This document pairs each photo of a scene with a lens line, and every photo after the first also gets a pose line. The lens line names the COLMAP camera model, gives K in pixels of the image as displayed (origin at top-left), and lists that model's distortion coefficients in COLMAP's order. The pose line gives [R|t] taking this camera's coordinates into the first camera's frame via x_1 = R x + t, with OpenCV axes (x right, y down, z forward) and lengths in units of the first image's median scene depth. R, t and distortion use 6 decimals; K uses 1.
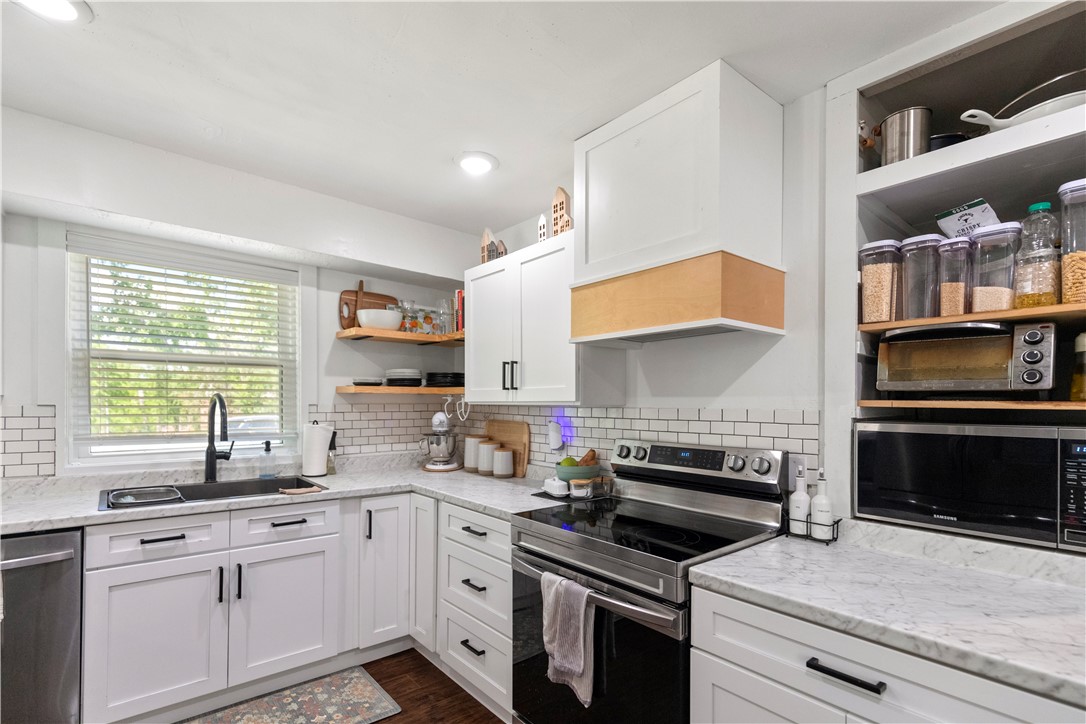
lens RADIAL K [[509.9, 0, 544.3], [0, 509.9, 404.8], [0, 0, 1]] dist [0.005394, -0.000027]
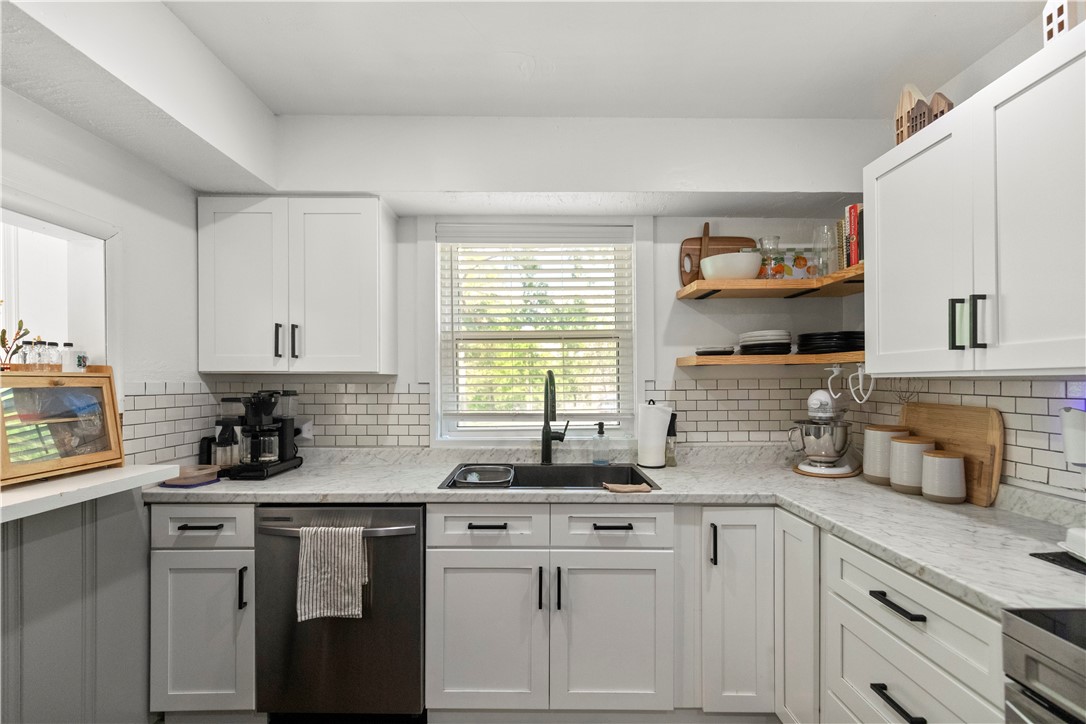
lens RADIAL K [[504.5, 0, 536.1], [0, 504.5, 382.5], [0, 0, 1]] dist [0.008367, -0.000565]
pose [[0.761086, -0.007877, -0.648603, -0.065428], [0.007258, 0.999967, -0.003628, 0.004590], [0.648610, -0.001946, 0.761118, 0.282167]]
